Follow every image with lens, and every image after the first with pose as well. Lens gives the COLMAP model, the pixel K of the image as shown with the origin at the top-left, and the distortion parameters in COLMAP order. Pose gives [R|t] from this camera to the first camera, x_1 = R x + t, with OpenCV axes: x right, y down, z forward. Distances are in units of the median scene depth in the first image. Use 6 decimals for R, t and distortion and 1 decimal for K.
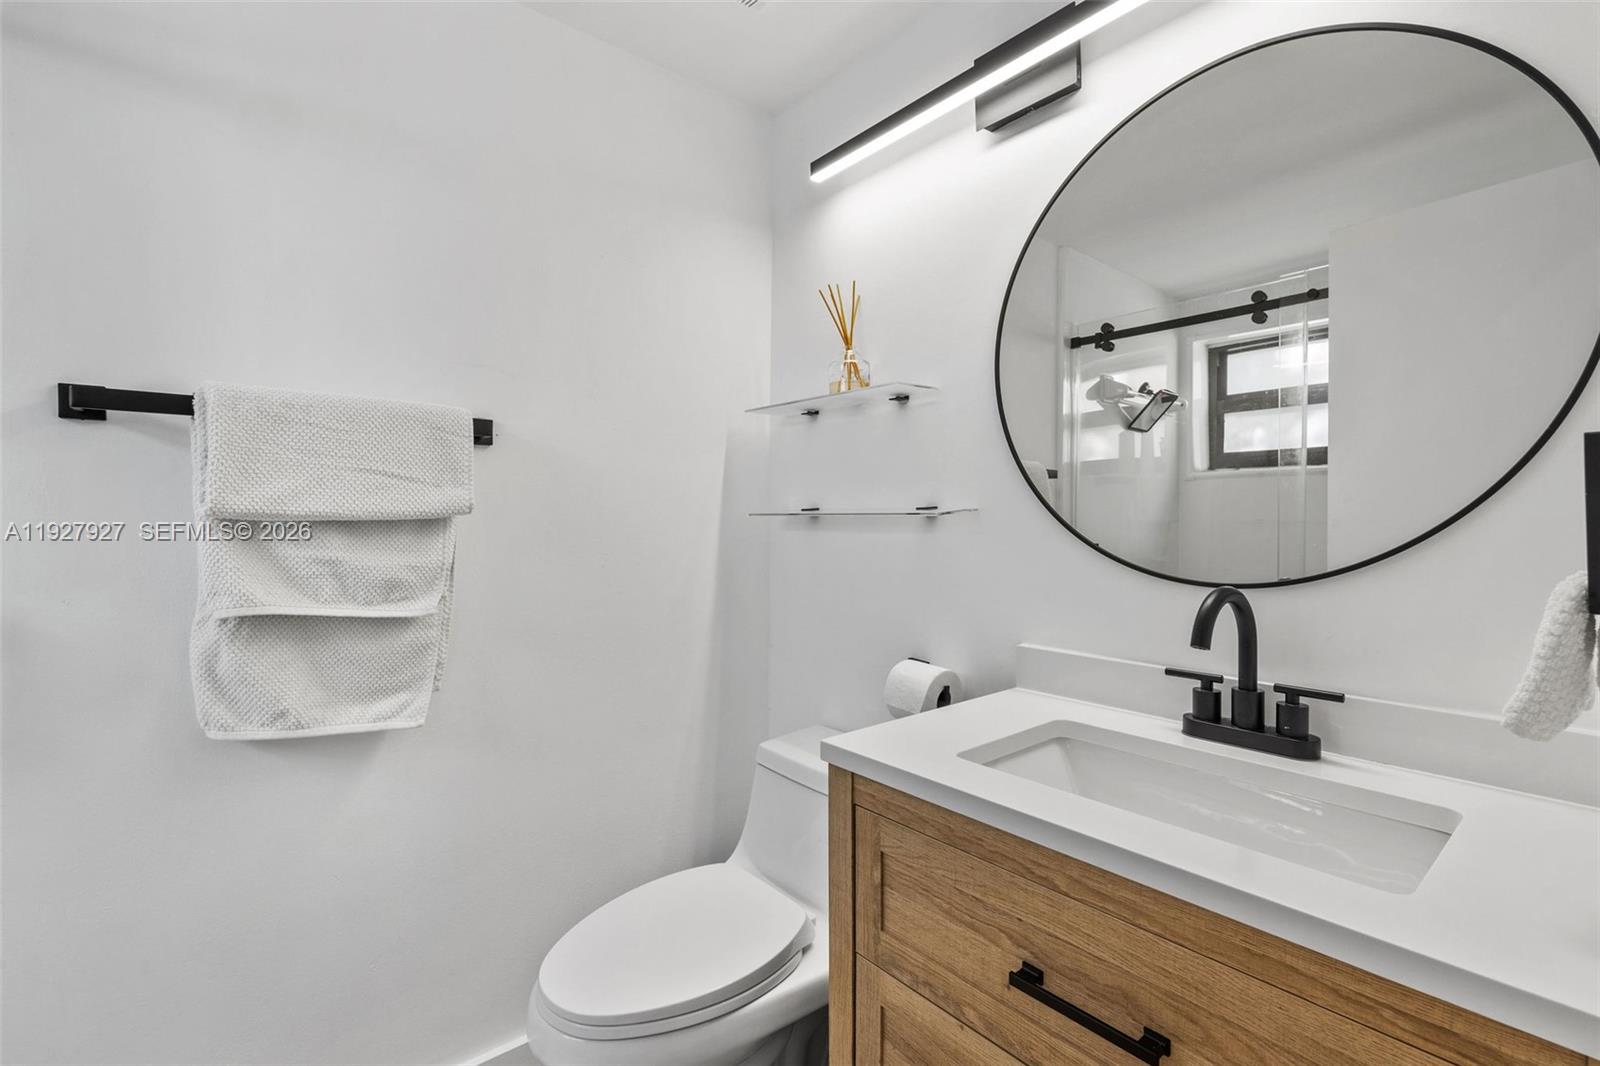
lens RADIAL K [[717.6, 0, 800.0], [0, 717.6, 533.0], [0, 0, 1]] dist [-0.000049, 0.000068]
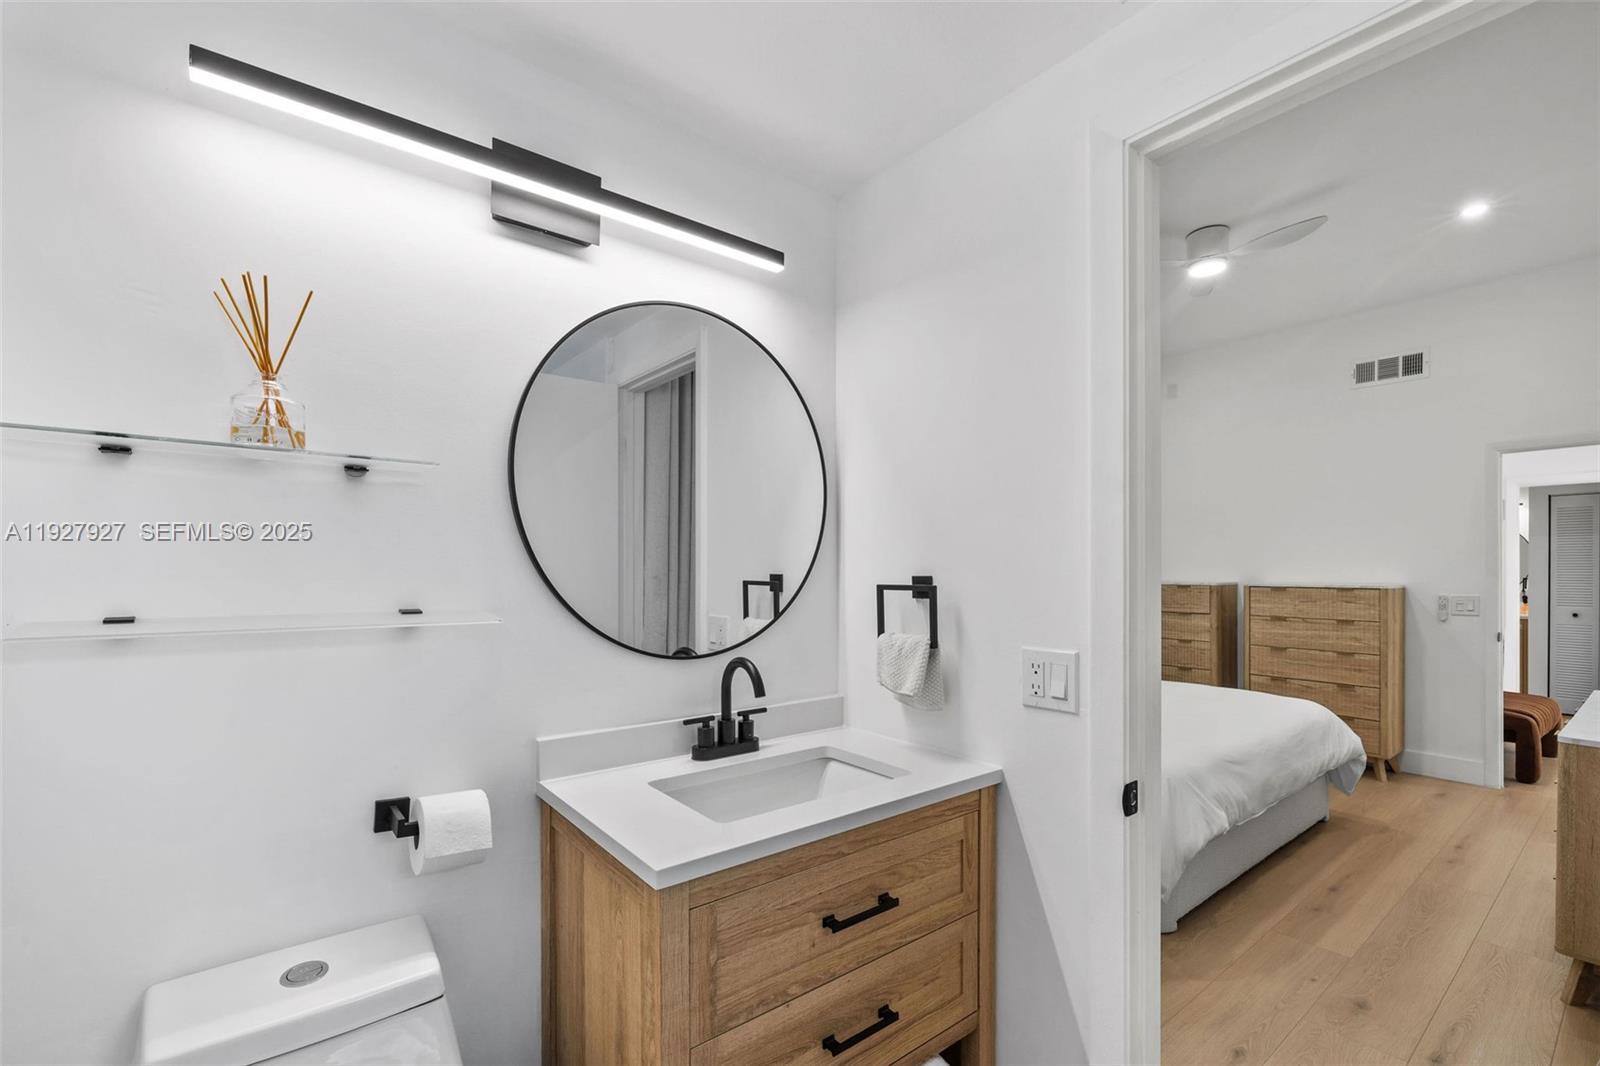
lens RADIAL K [[692.4, 0, 801.6], [0, 692.4, 569.9], [0, 0, 1]] dist [0.000592, -0.000686]
pose [[0.023976, -0.006349, 0.999692, -0.954262], [0.010857, 0.999923, 0.006090, -0.128505], [-0.999654, 0.010708, 0.024044, 0.823175]]
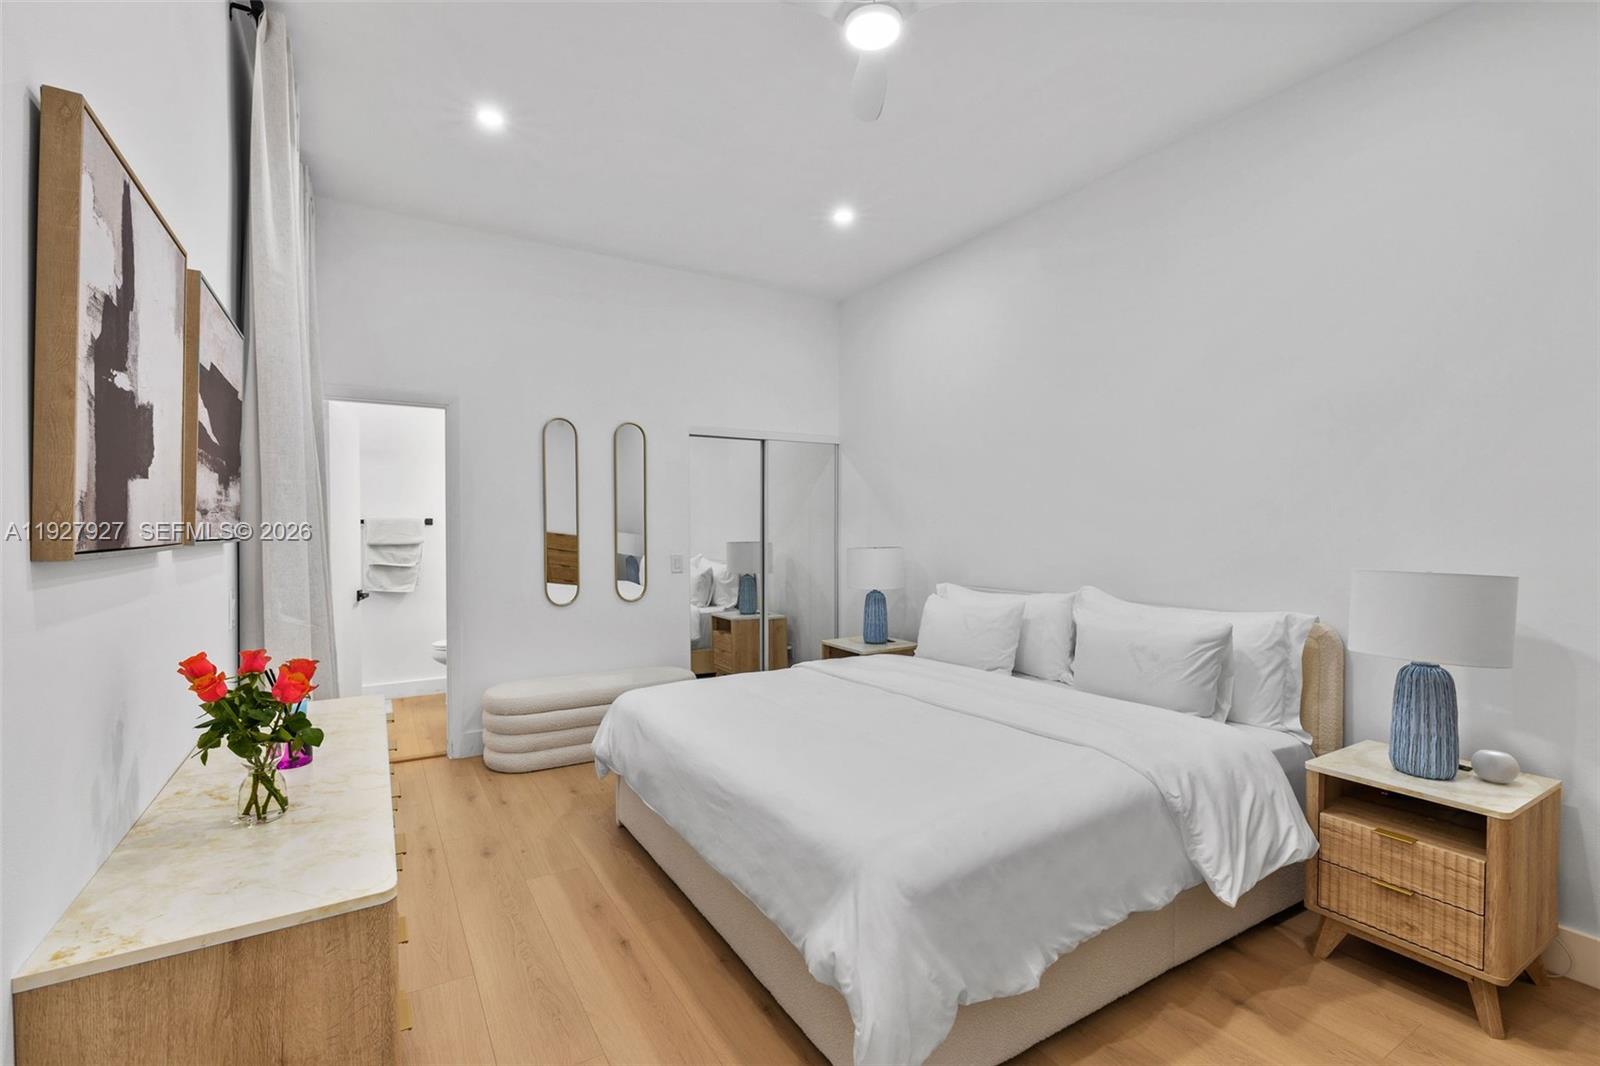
lens RADIAL K [[708.6, 0, 800.0], [0, 708.6, 533.0], [0, 0, 1]] dist [0.000500, 0.000042]
pose [[0.989844, -0.003878, -0.142102, 3.440847], [0.002662, 0.999958, -0.008747, -0.060631], [0.142130, 0.008280, 0.989813, -4.167102]]
